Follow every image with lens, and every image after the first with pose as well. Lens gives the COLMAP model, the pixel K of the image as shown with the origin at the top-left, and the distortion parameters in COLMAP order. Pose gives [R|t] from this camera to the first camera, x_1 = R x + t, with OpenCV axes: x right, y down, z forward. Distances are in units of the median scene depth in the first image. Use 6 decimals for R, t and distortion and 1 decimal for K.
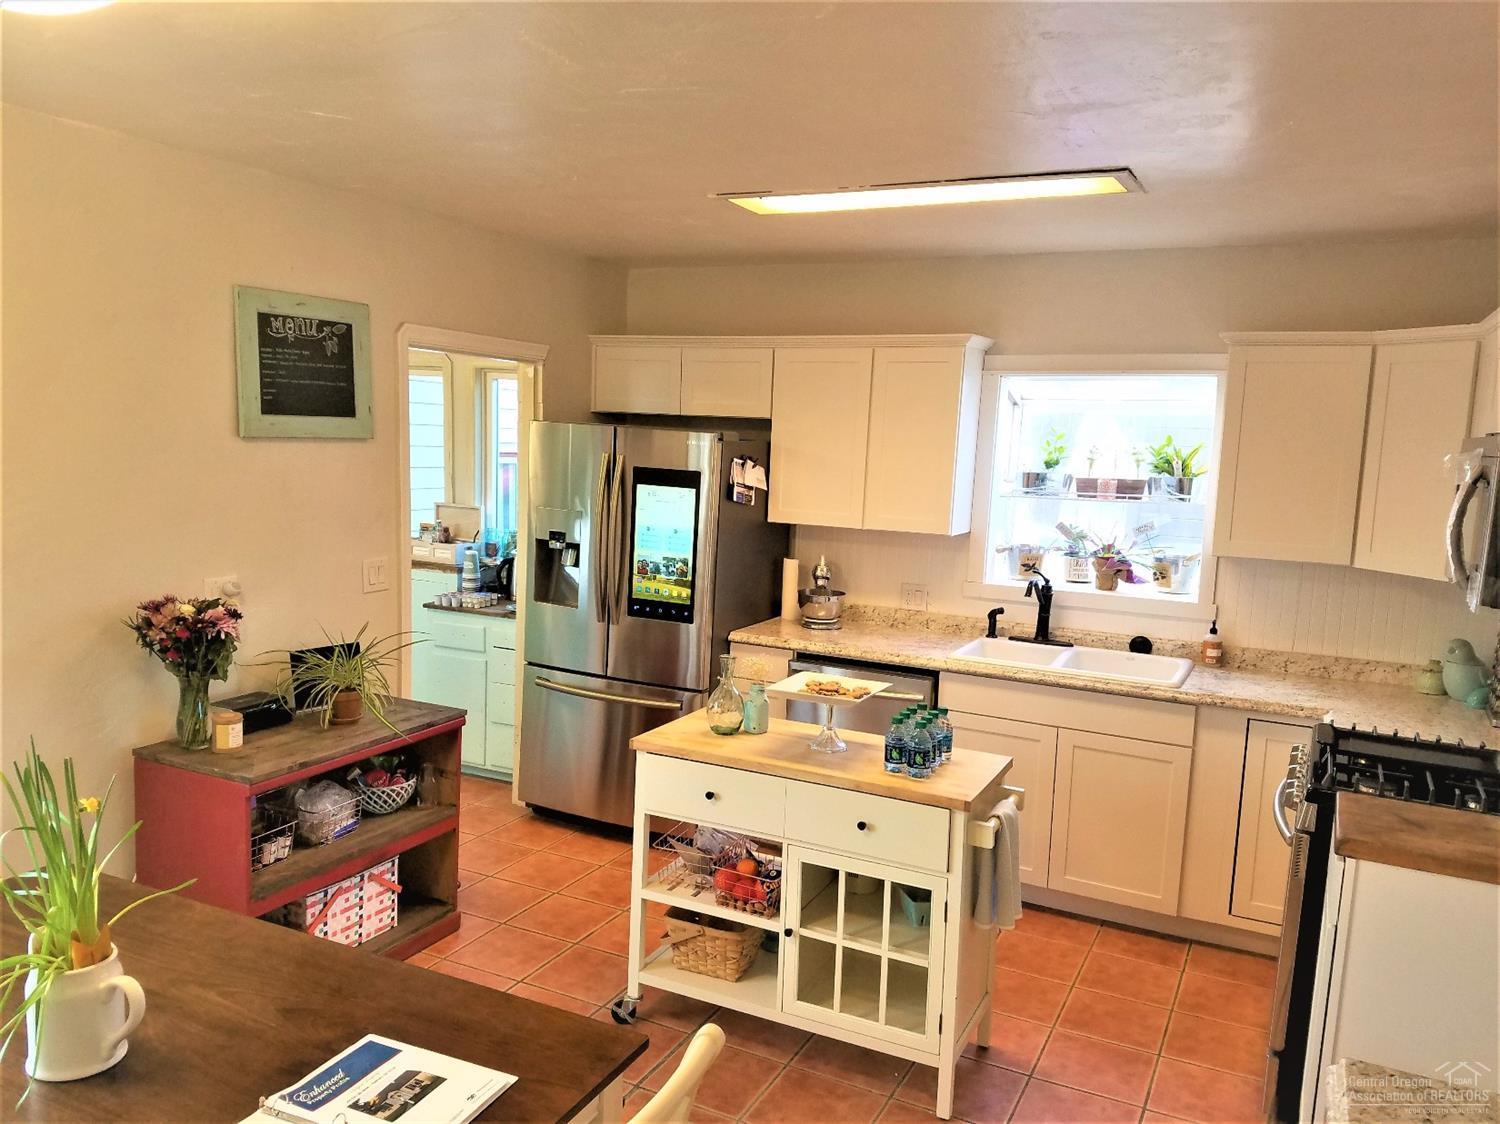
lens RADIAL K [[1146.4, 0, 743.9], [0, 1146.4, 581.7], [0, 0, 1]] dist [0.276820, -0.540396]
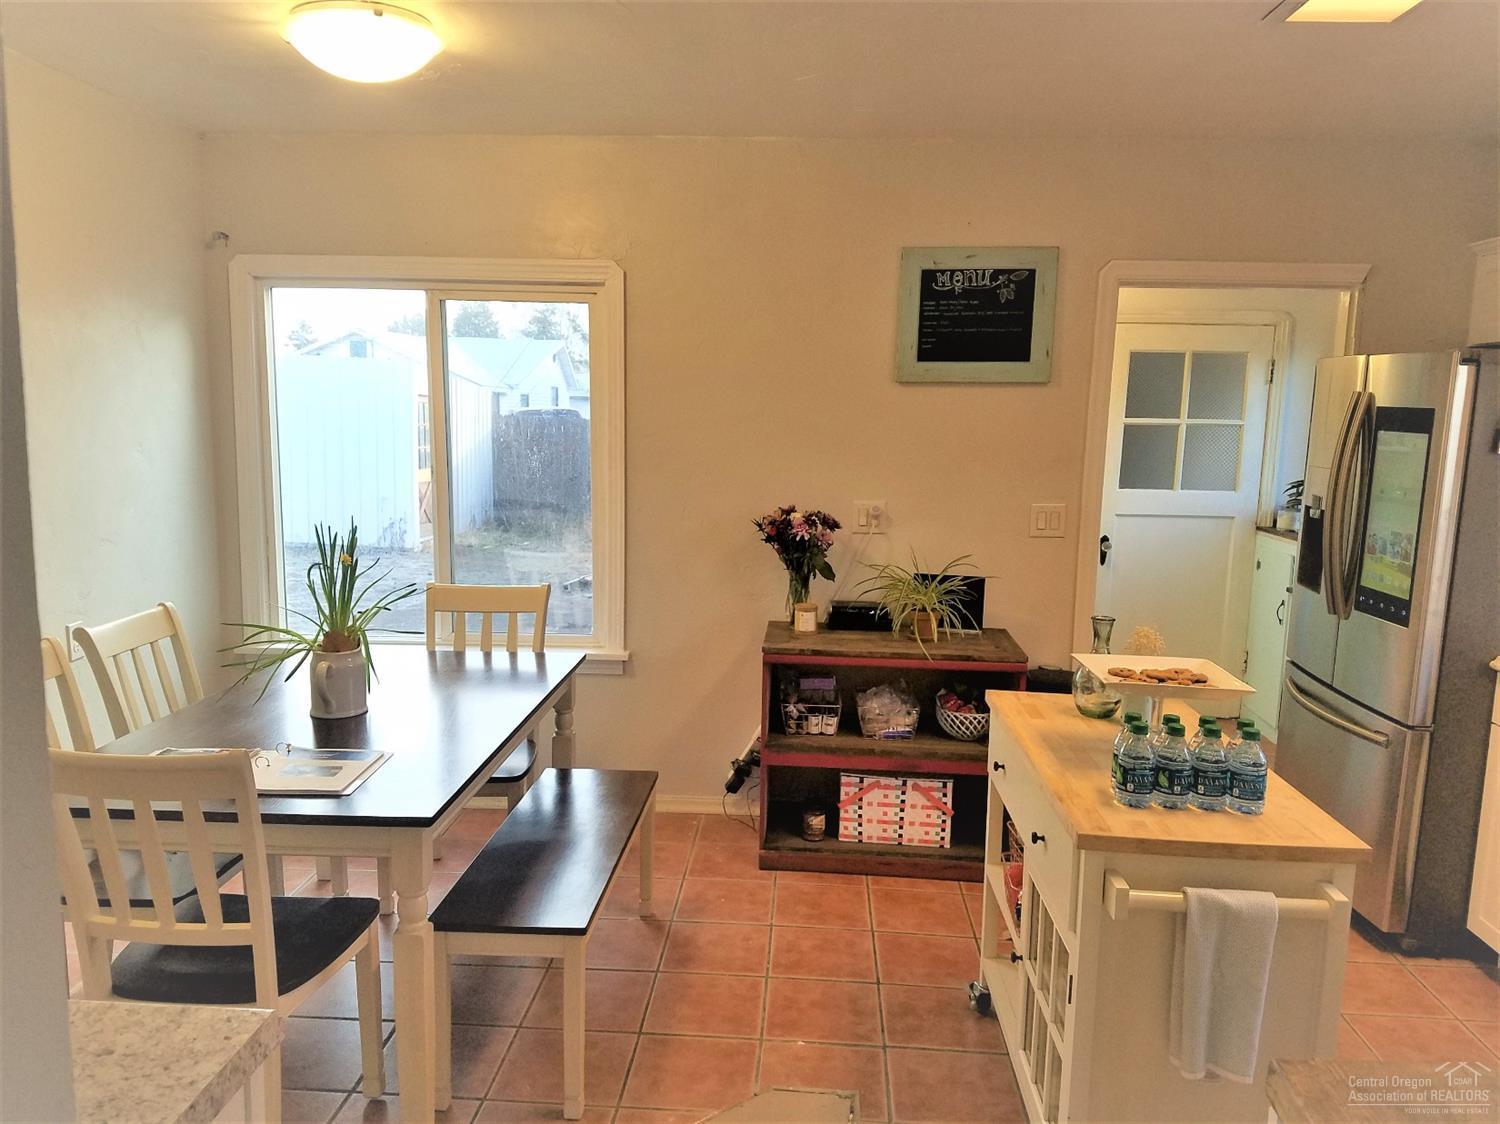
lens RADIAL K [[1146.4, 0, 743.9], [0, 1146.4, 581.7], [0, 0, 1]] dist [0.276820, -0.540396]
pose [[0.376309, 0.105083, -0.920516, 0.552354], [-0.131563, 0.989540, 0.059179, 0.022859], [0.917106, 0.098836, 0.386198, 0.413242]]
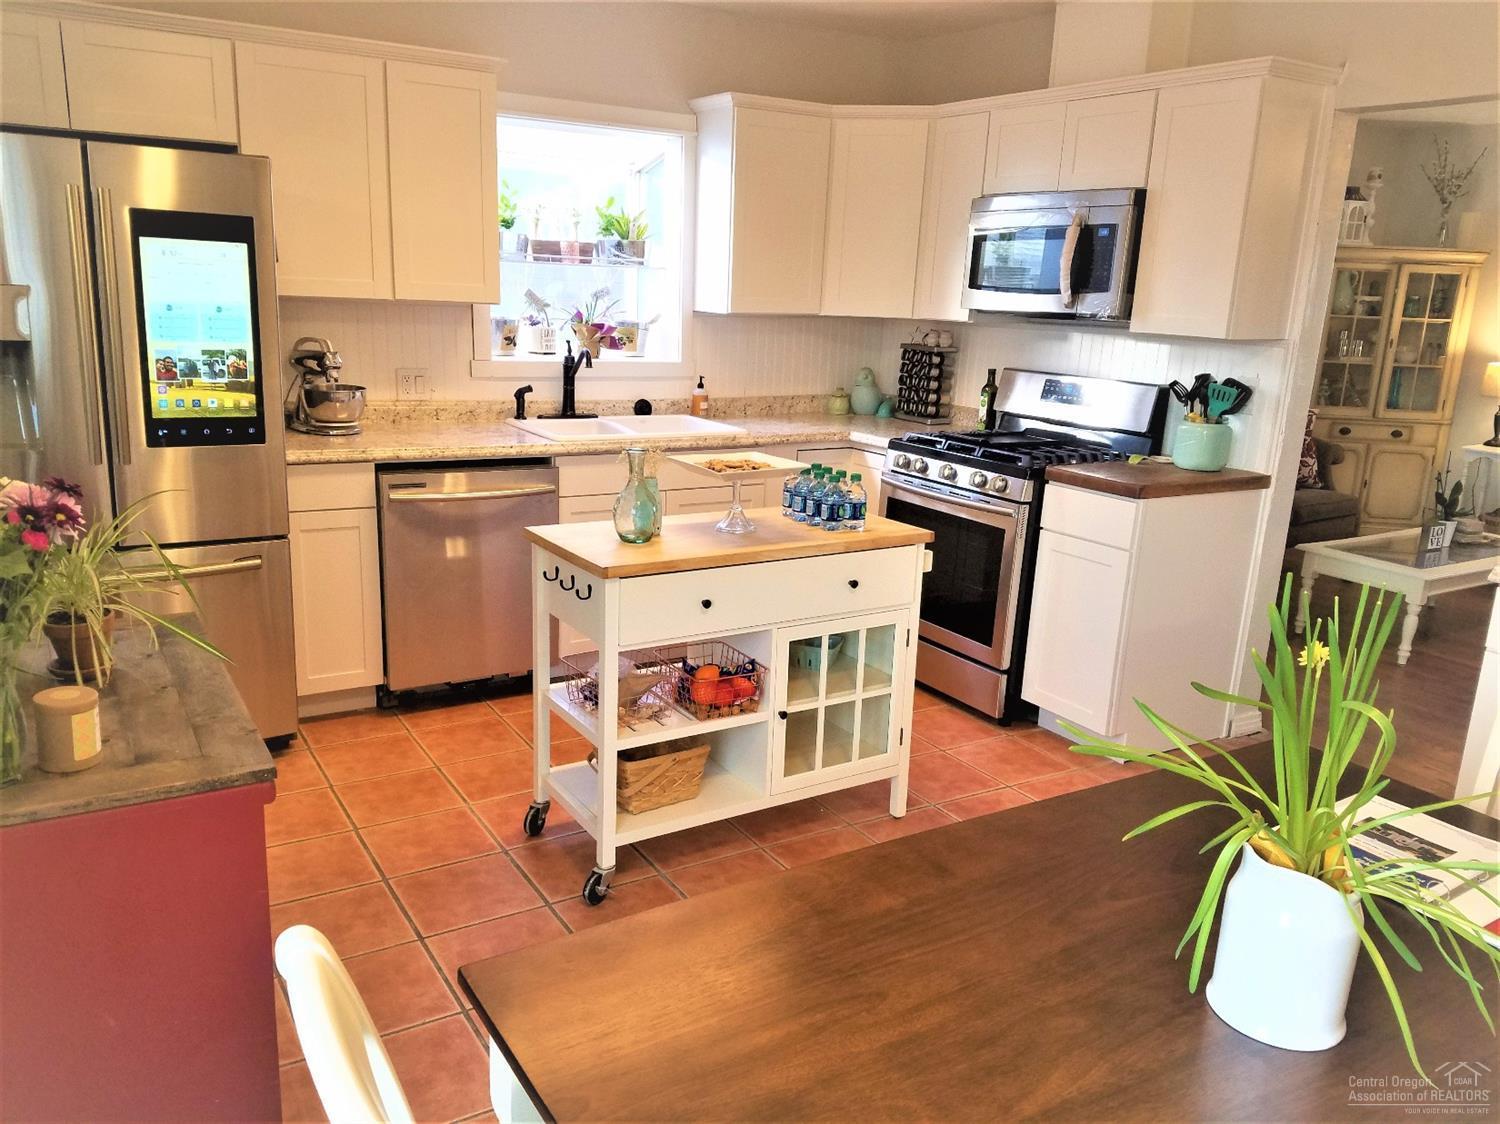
lens RADIAL K [[1142.0, 0, 753.5], [0, 1142.0, 570.8], [0, 0, 1]] dist [0.317205, -0.527824]
pose [[0.530179, -0.228573, 0.816496, -0.592139], [0.094524, 0.972909, 0.210982, -0.015395], [-0.842601, -0.034680, 0.537421, 0.421132]]
